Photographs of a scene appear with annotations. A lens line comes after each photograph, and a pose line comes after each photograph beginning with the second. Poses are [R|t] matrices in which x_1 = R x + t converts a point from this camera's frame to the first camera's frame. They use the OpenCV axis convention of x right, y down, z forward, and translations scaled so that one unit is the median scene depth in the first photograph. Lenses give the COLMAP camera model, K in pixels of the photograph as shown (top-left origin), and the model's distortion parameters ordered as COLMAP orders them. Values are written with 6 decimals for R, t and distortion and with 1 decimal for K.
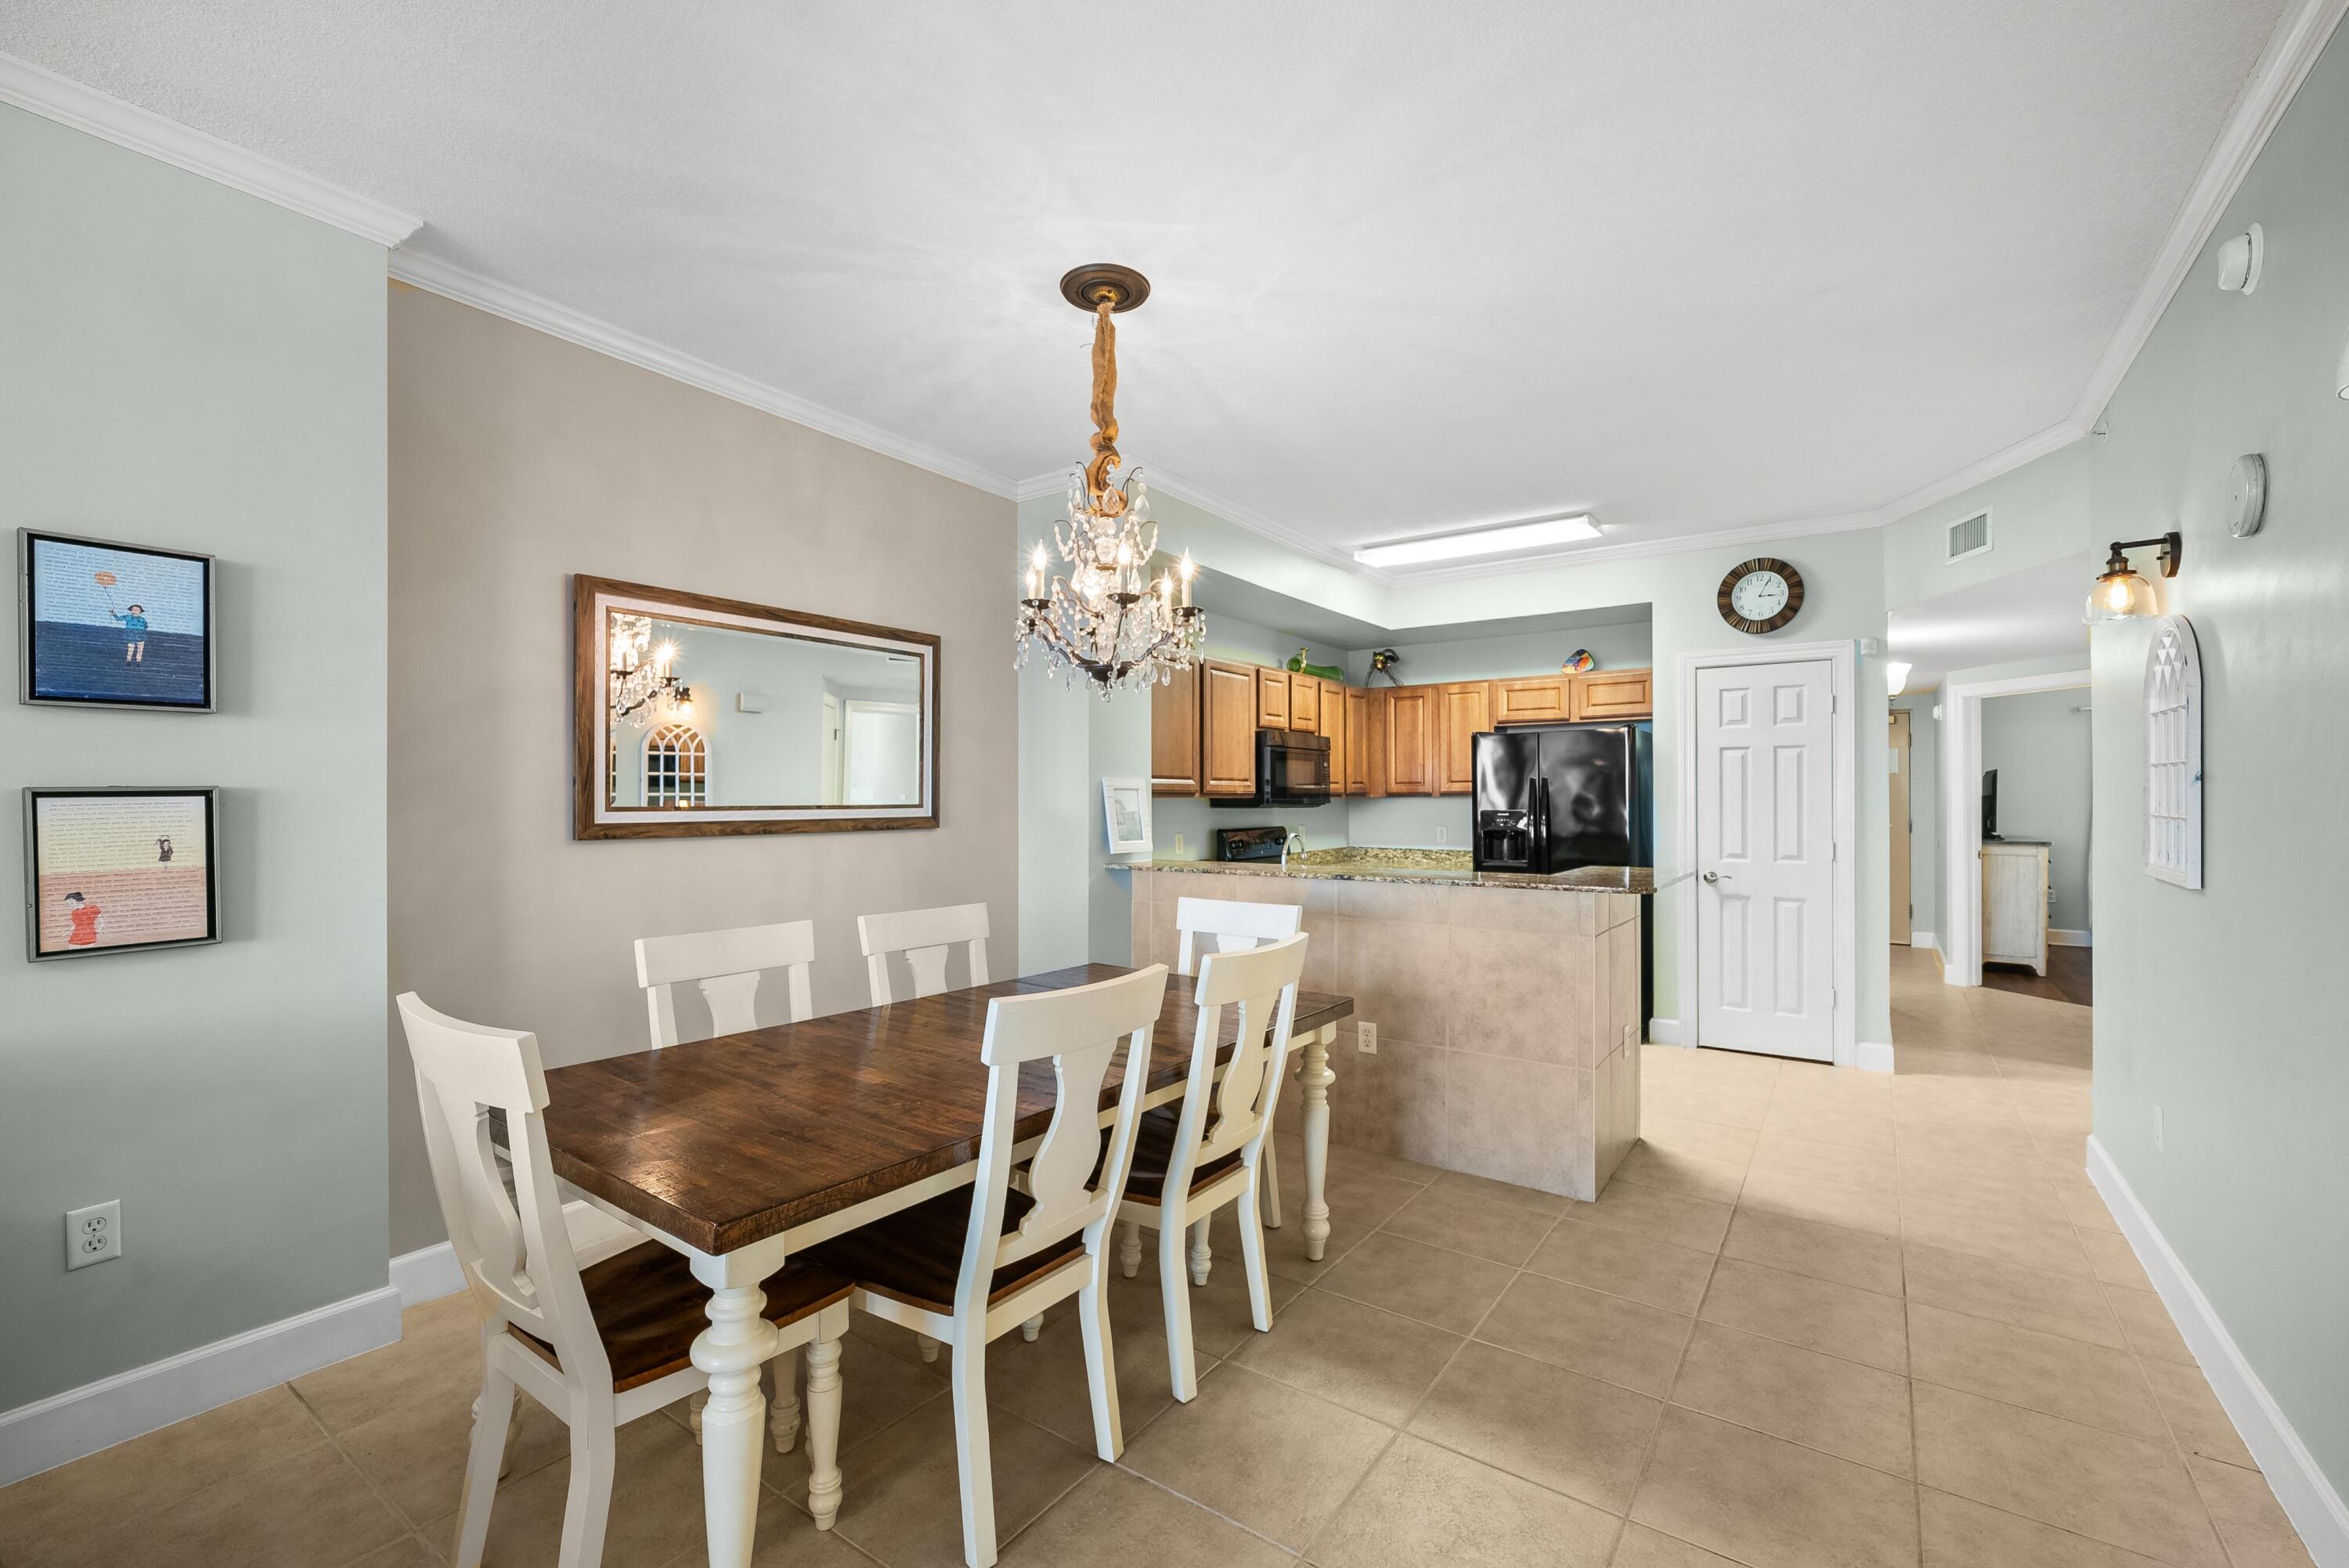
lens RADIAL K [[986.4, 0, 1128.2], [0, 986.4, 784.2], [0, 0, 1]] dist [-0.000623, -0.000004]
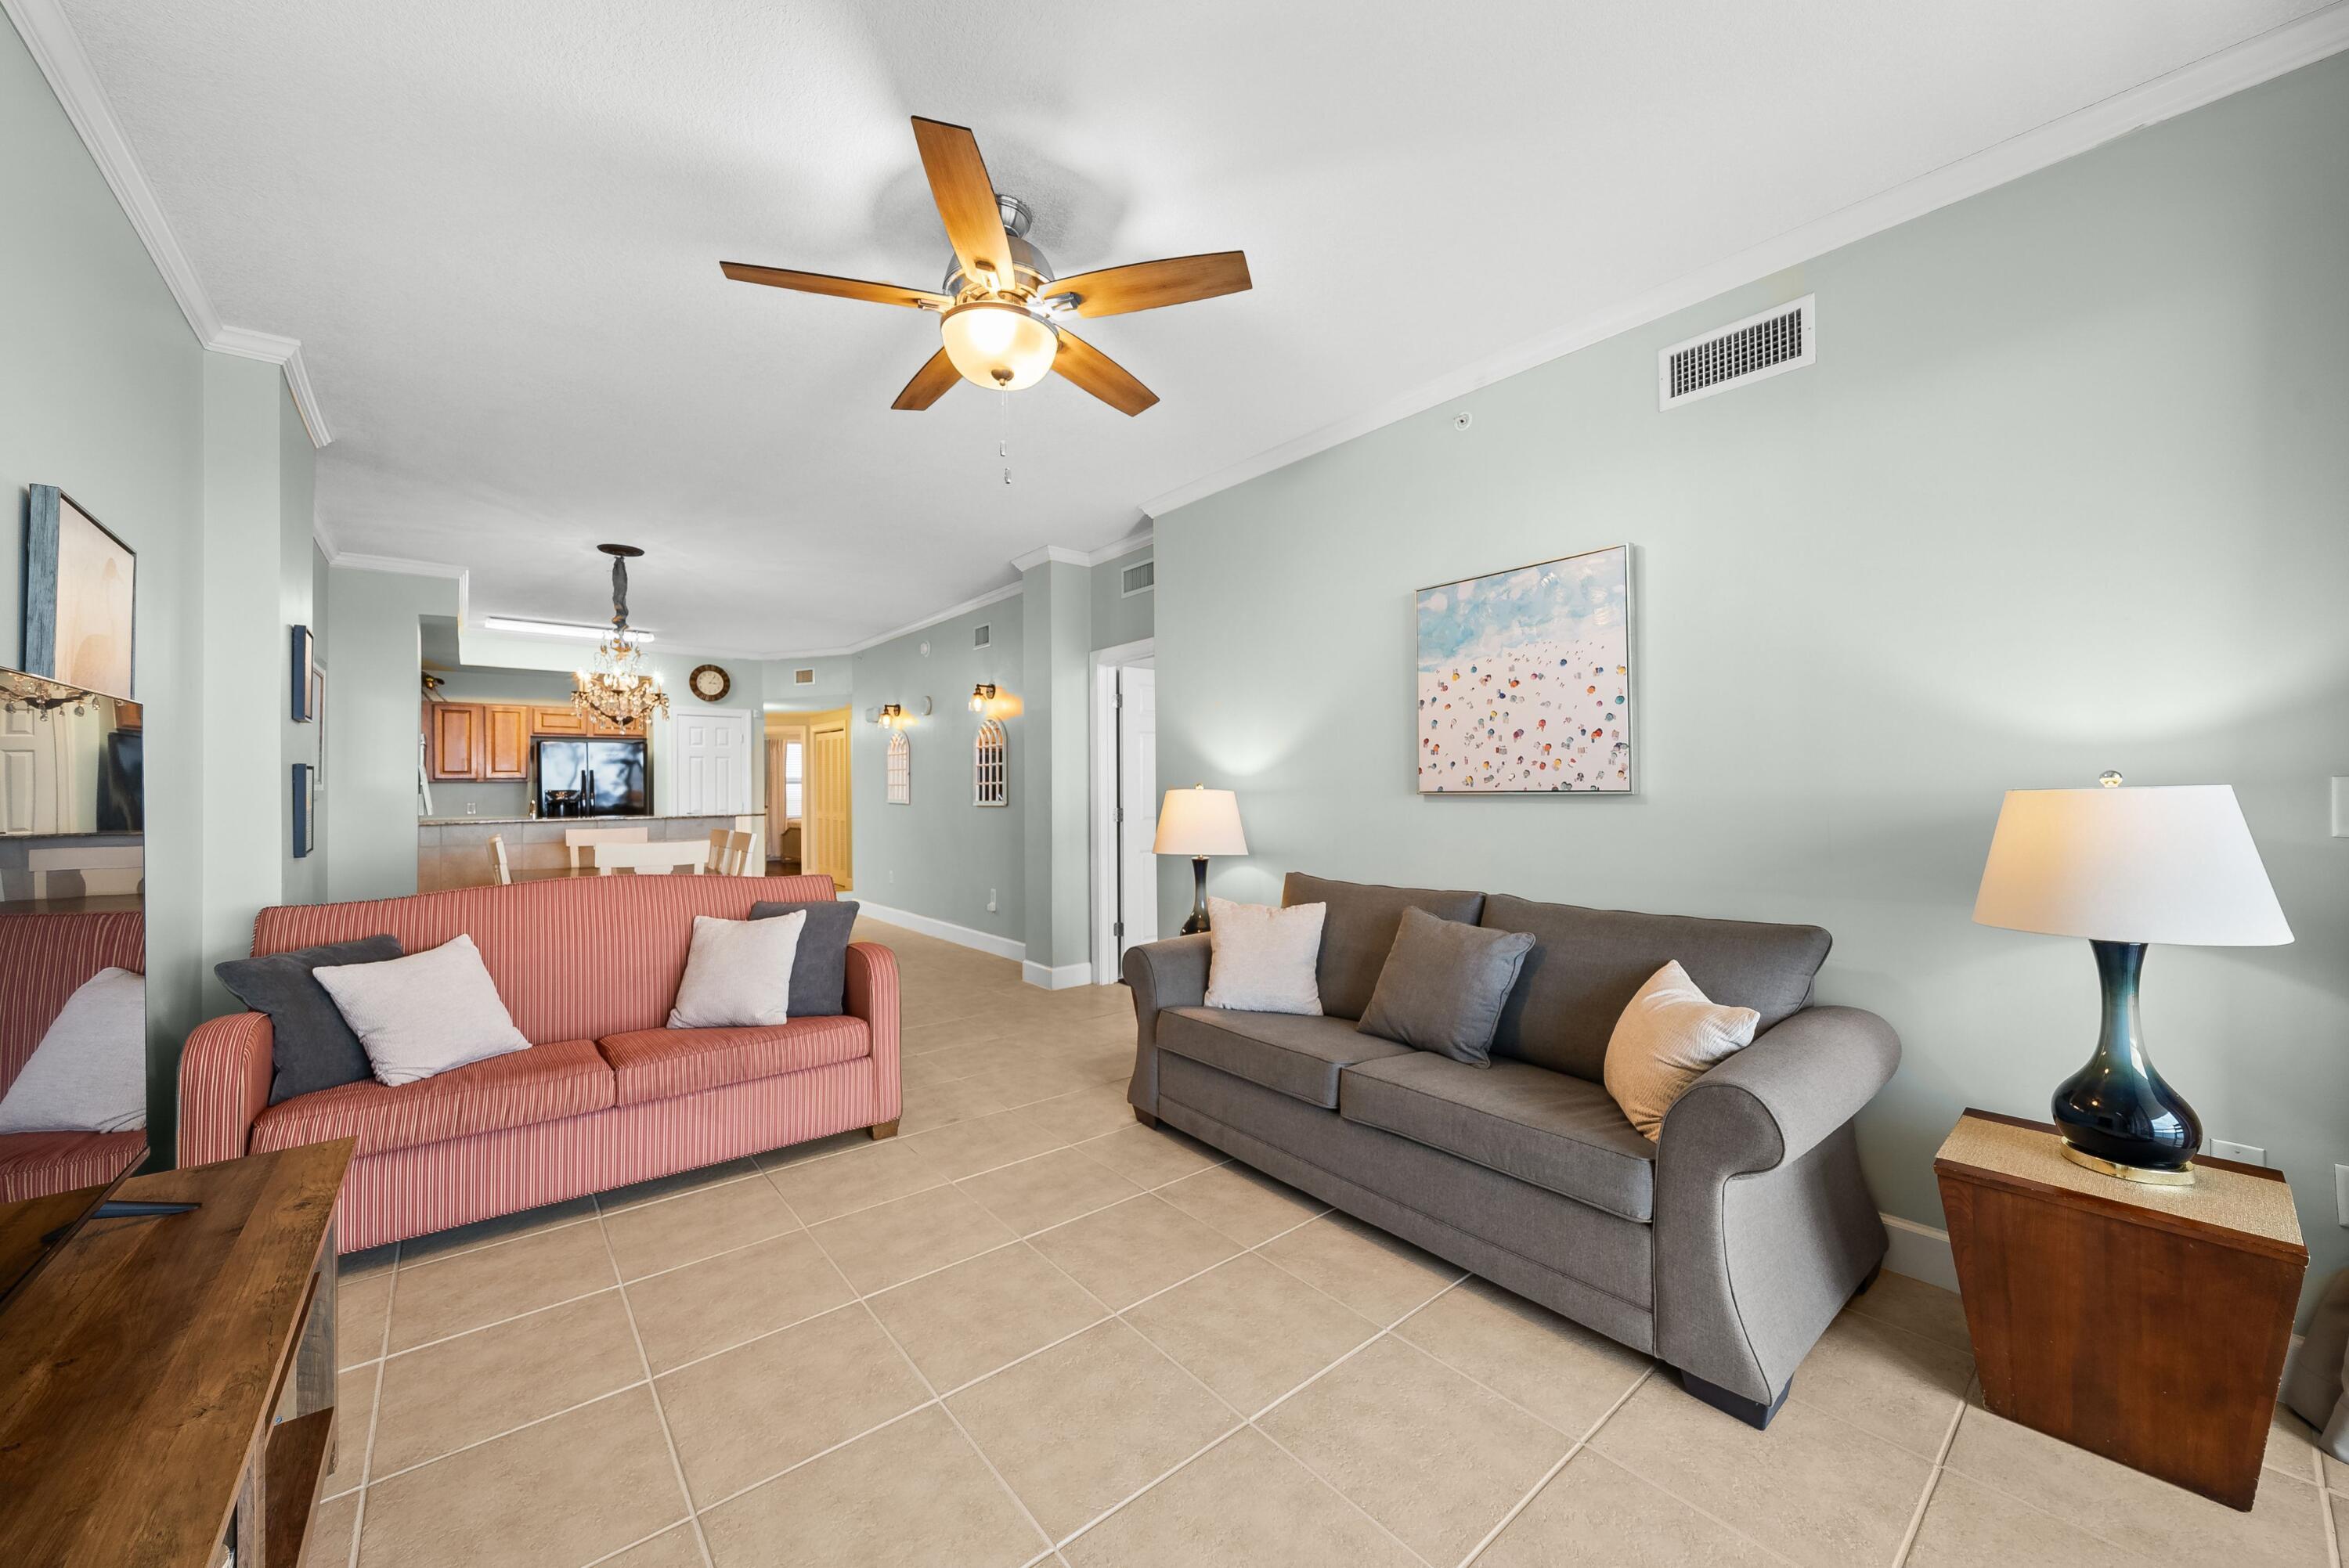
lens RADIAL K [[874.6, 0, 1174.5], [0, 874.6, 784.0], [0, 0, 1]] dist [-0.000164, -0.000009]
pose [[0.243101, 0.000655, 0.970001, -0.926787], [0.002331, 0.999996, -0.001259, 0.026874], [-0.969998, 0.002567, 0.243098, -0.405208]]
